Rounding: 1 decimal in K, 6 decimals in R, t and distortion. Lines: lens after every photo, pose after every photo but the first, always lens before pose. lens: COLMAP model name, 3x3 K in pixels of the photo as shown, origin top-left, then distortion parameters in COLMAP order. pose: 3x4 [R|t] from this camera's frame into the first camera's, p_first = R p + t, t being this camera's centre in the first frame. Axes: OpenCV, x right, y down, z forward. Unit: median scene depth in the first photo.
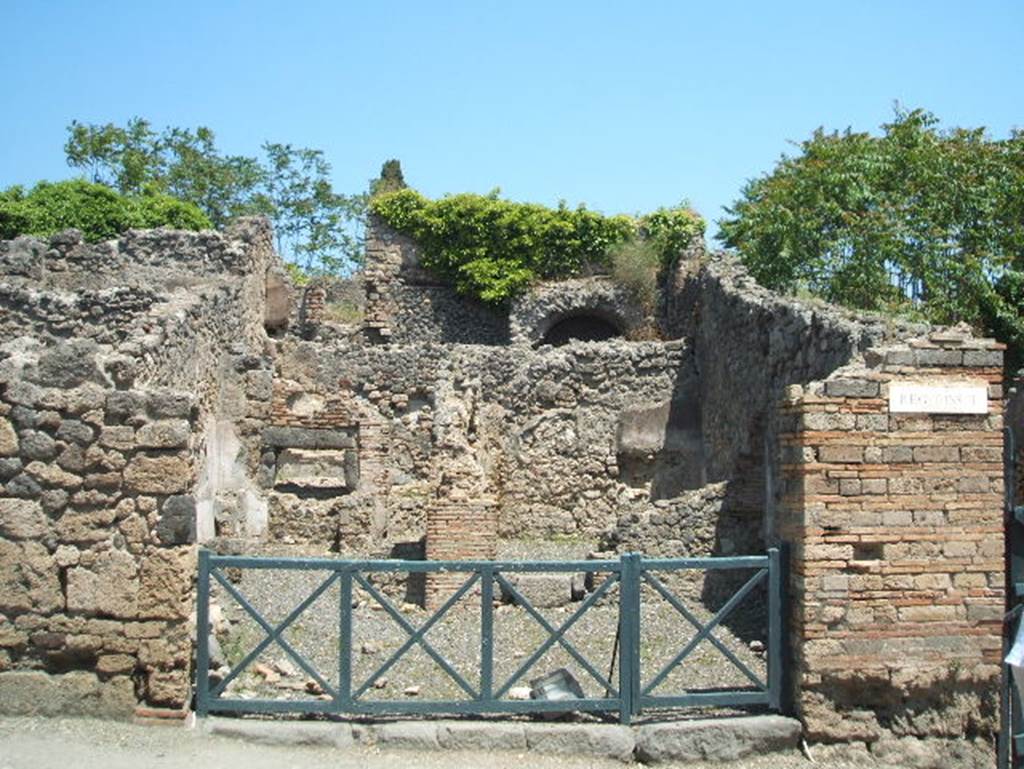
lens RADIAL K [[1180.4, 0, 554.3], [0, 1180.4, 361.1], [0, 0, 1]] dist [-0.134152, -0.045583]
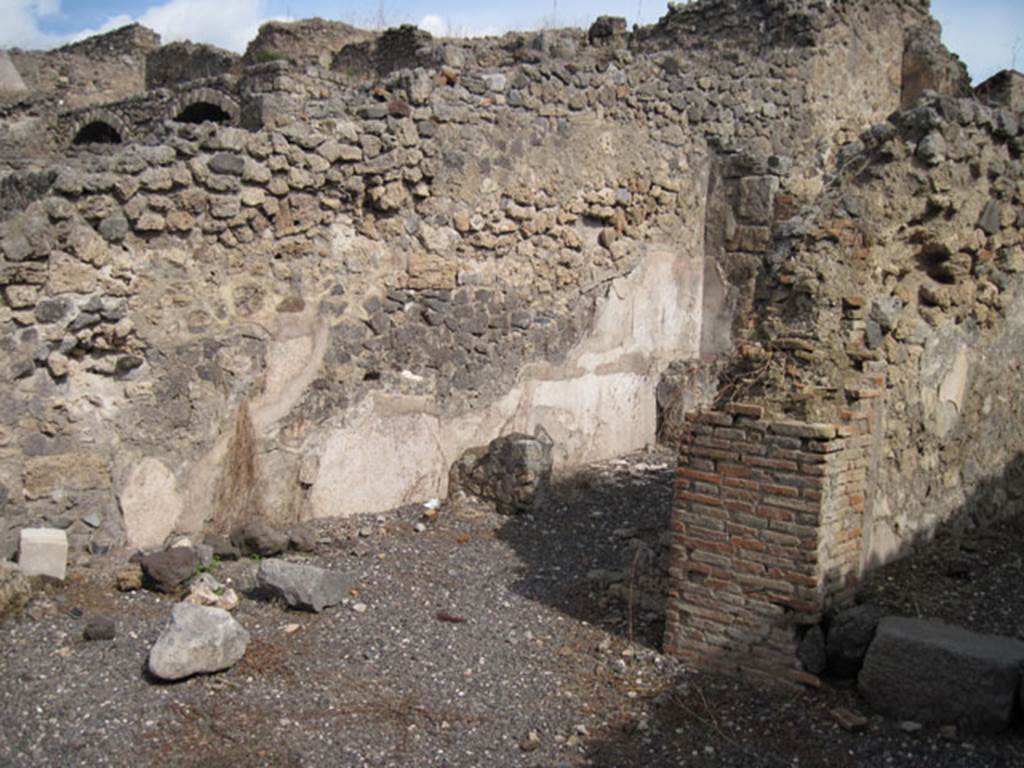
lens RADIAL K [[1045.0, 0, 534.6], [0, 1045.0, 422.1], [0, 0, 1]] dist [-0.140901, 0.075223]
pose [[0.646318, 0.116387, -0.754140, 0.104065], [0.018629, 0.985598, 0.168074, 0.043072], [0.762841, -0.122679, 0.634842, 0.519894]]
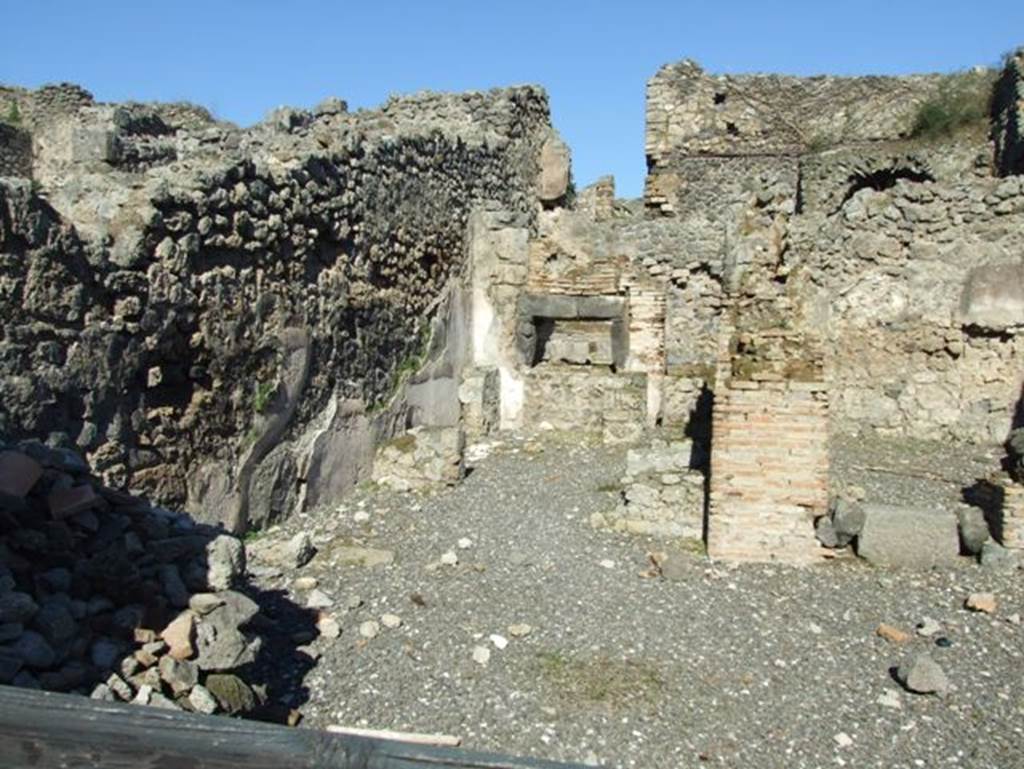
lens RADIAL K [[813.7, 0, 516.8], [0, 813.7, 374.4], [0, 0, 1]] dist [-0.065887, 0.064030]
pose [[0.943176, 0.022239, -0.331547, -0.046185], [0.014213, 0.994145, 0.107119, 0.050084], [0.331988, -0.105745, 0.937338, 0.412550]]
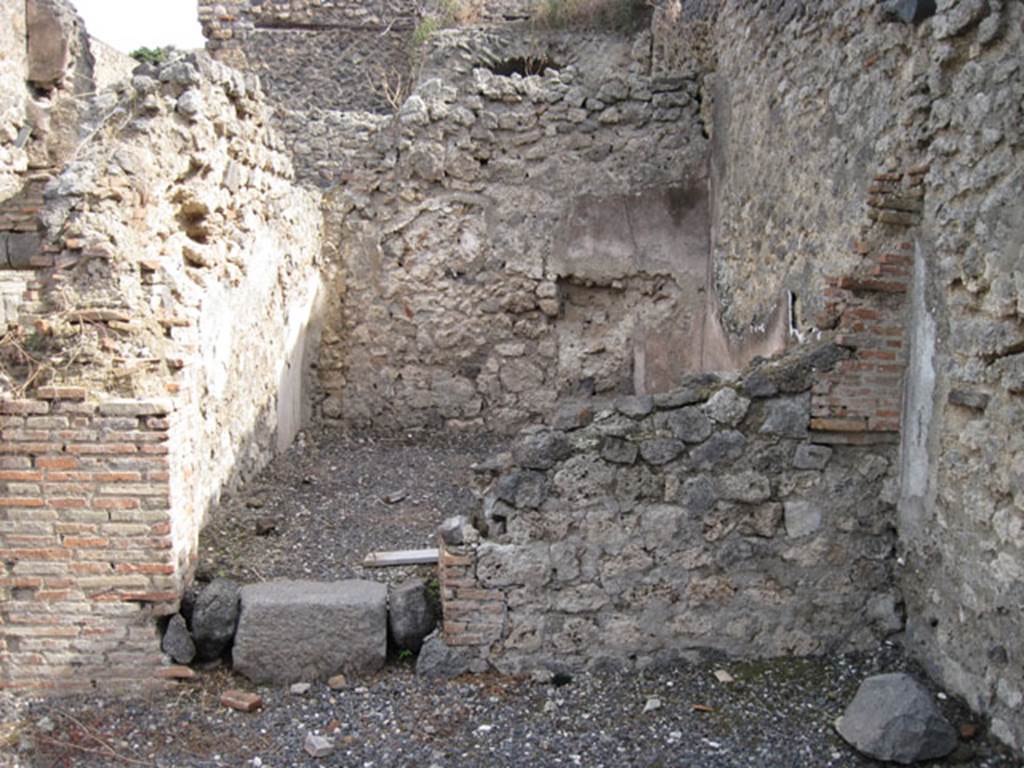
lens RADIAL K [[1044.4, 0, 518.5], [0, 1044.4, 404.7], [0, 0, 1]] dist [-0.127102, 0.052059]
pose [[0.999719, 0.015524, -0.017928, 0.045282], [-0.011782, 0.981200, 0.192636, 0.042907], [0.020581, -0.192371, 0.981106, 0.507097]]
